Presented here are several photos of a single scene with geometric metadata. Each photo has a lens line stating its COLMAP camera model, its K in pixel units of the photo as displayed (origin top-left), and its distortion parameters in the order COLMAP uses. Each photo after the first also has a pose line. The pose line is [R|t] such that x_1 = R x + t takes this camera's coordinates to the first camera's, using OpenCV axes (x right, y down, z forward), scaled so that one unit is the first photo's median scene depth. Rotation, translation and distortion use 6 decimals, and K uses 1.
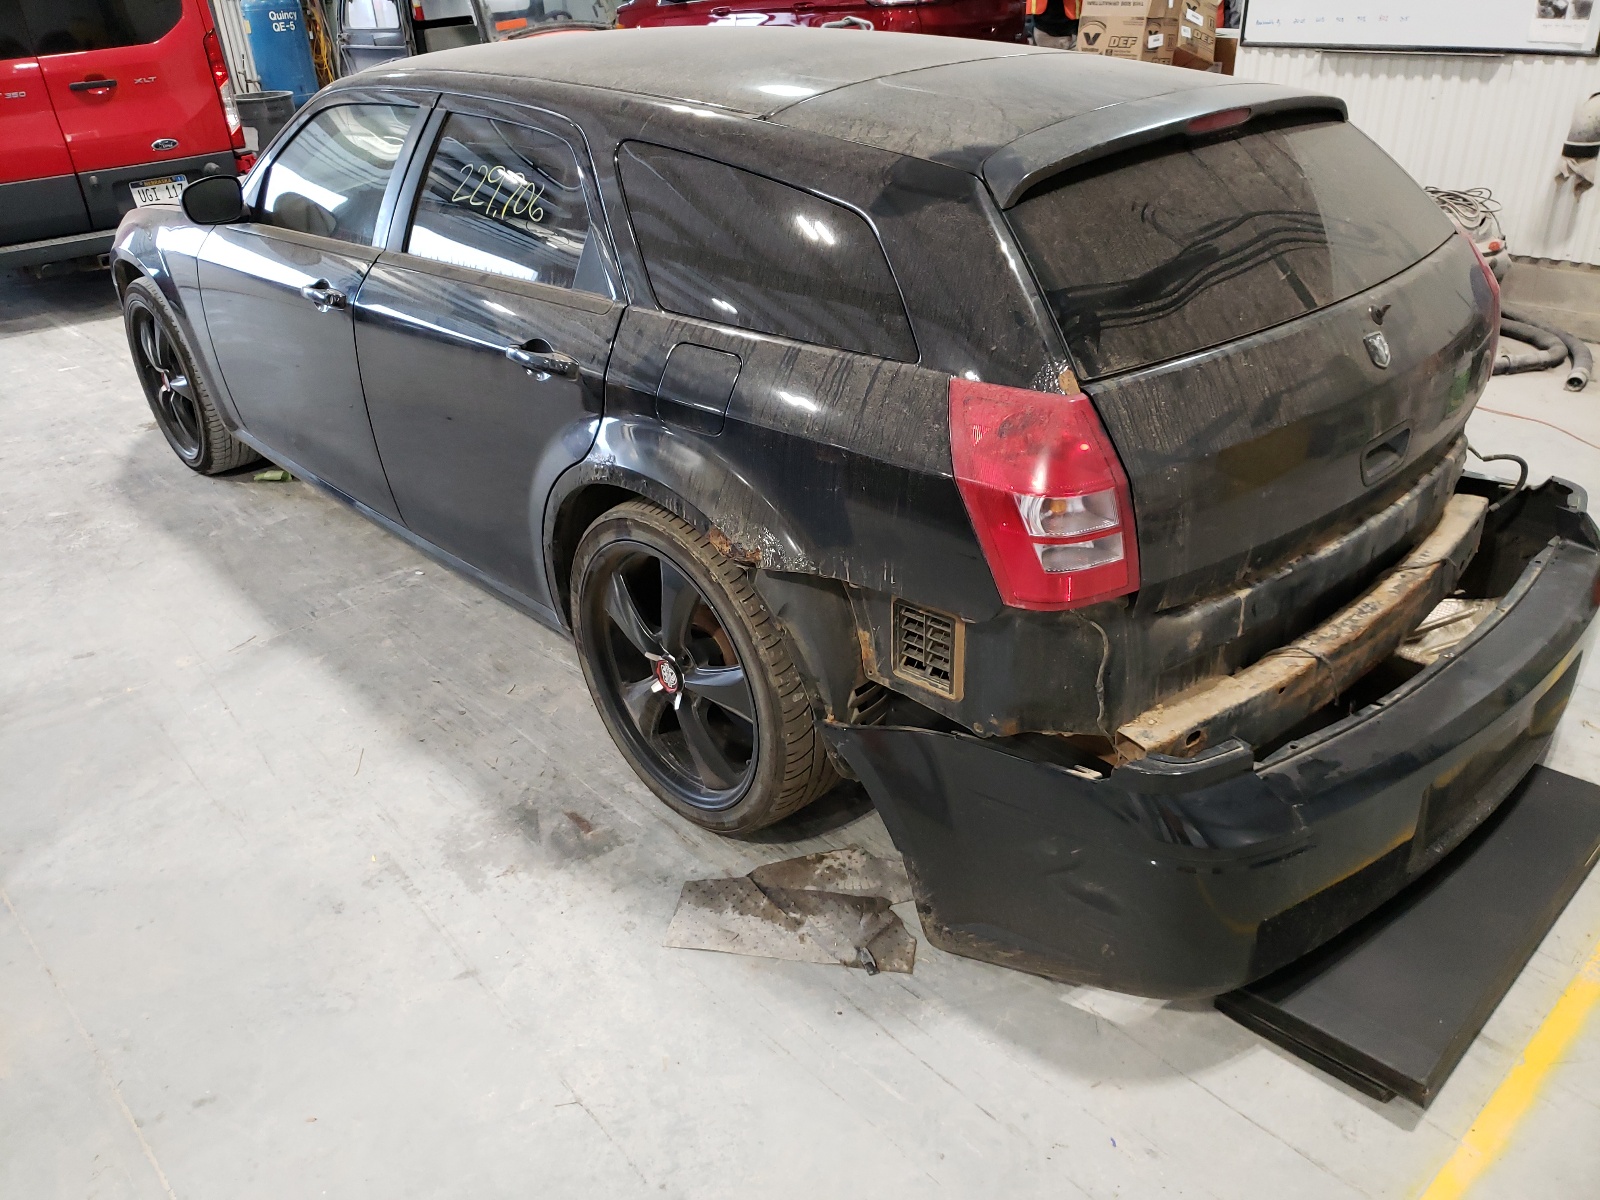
lens RADIAL K [[1195.2, 0, 800.0], [0, 1195.2, 600.0], [0, 0, 1]] dist [0.015942, -0.006036]
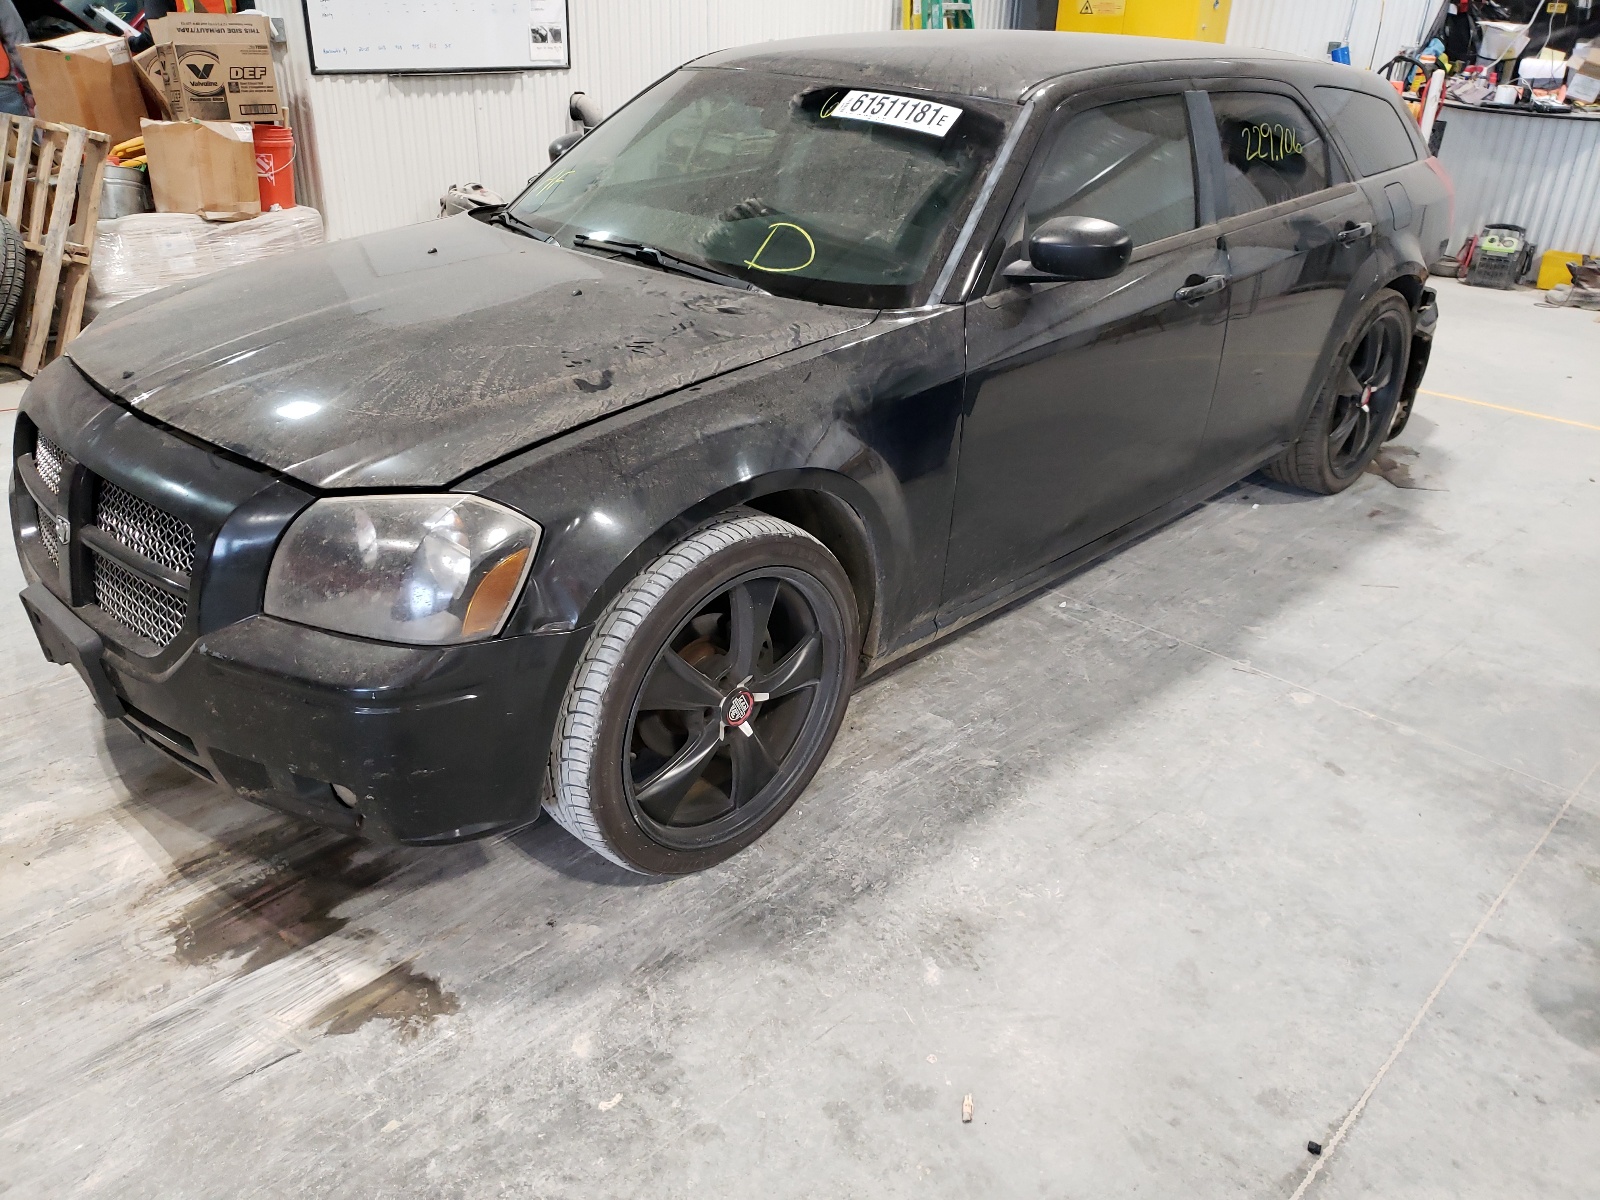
lens RADIAL K [[1195.2, 0, 800.0], [0, 1195.2, 600.0], [0, 0, 1]] dist [0.015942, -0.006036]
pose [[-0.031012, -0.419381, 0.907281, -1.654946], [0.461708, 0.799058, 0.385138, -0.686875], [-0.886490, 0.430843, 0.168851, 1.465980]]
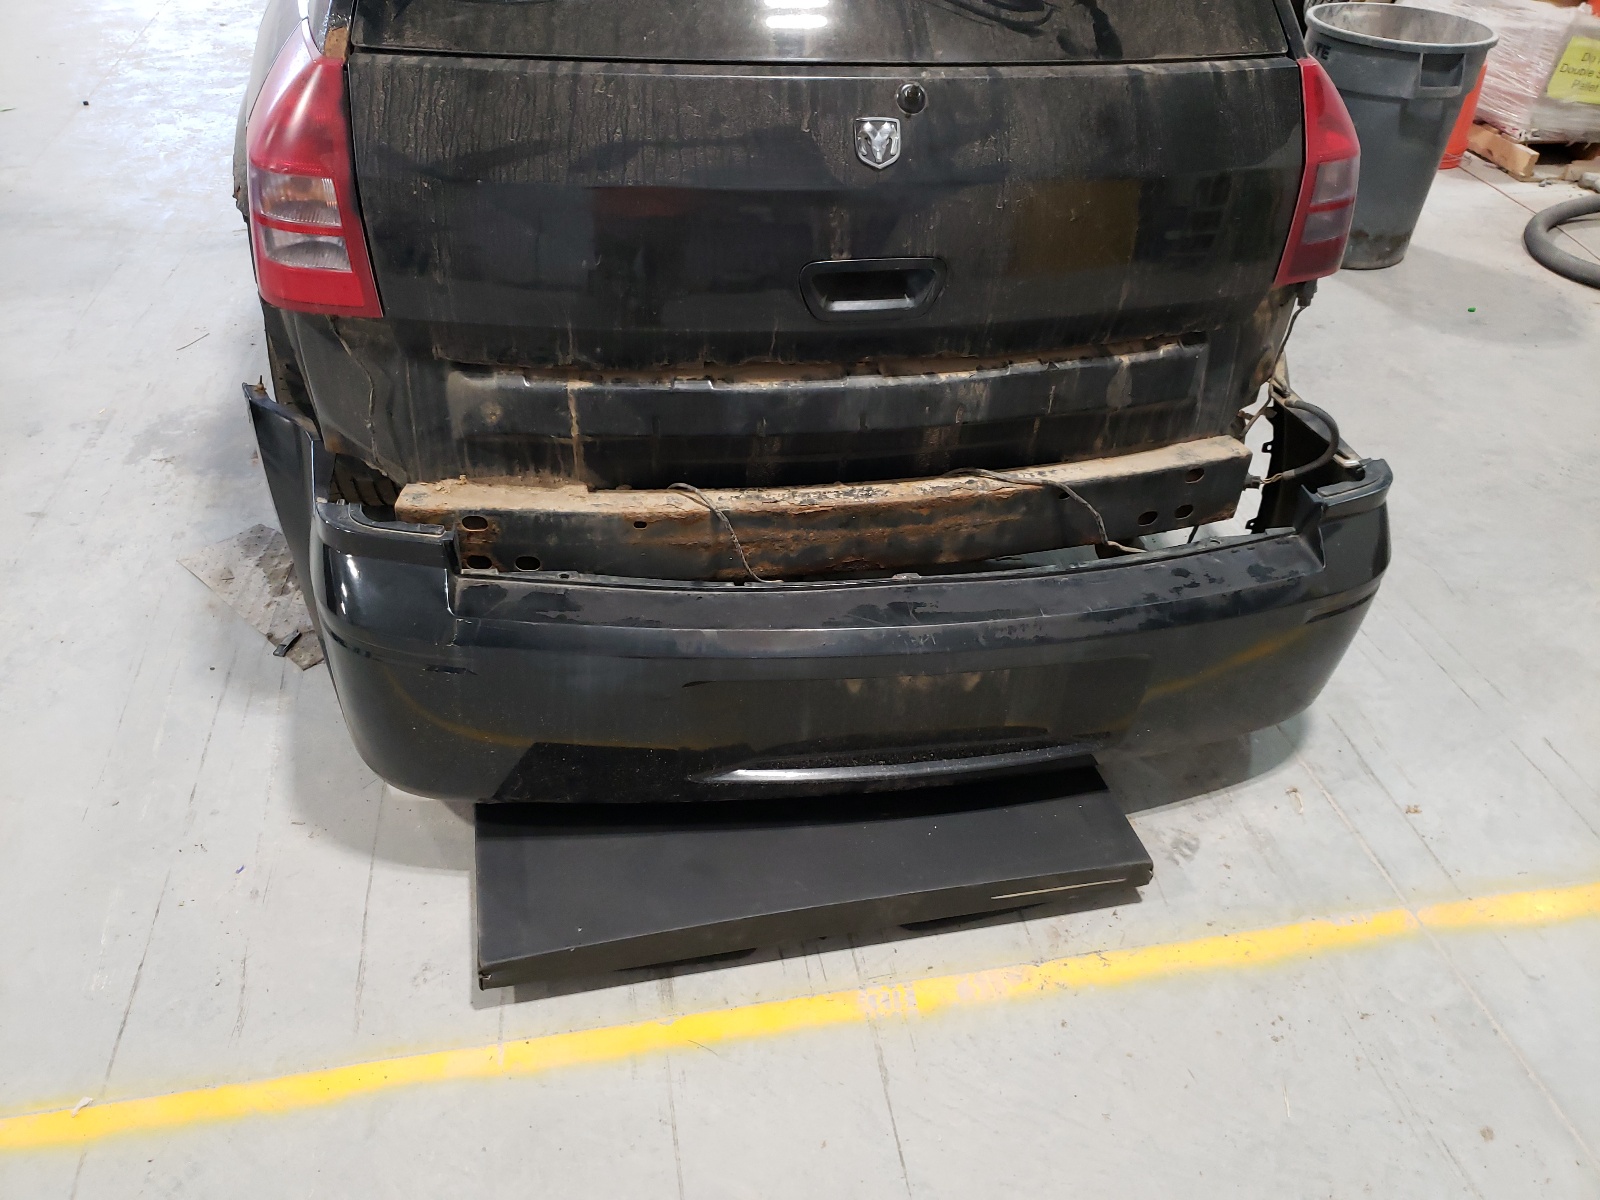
lens RADIAL K [[1195.2, 0, 800.0], [0, 1195.2, 600.0], [0, 0, 1]] dist [0.015942, -0.006036]
pose [[0.856634, 0.382146, -0.346617, 0.645328], [-0.323511, 0.921214, 0.216112, -0.073862], [0.401895, -0.072995, 0.912772, 0.223971]]
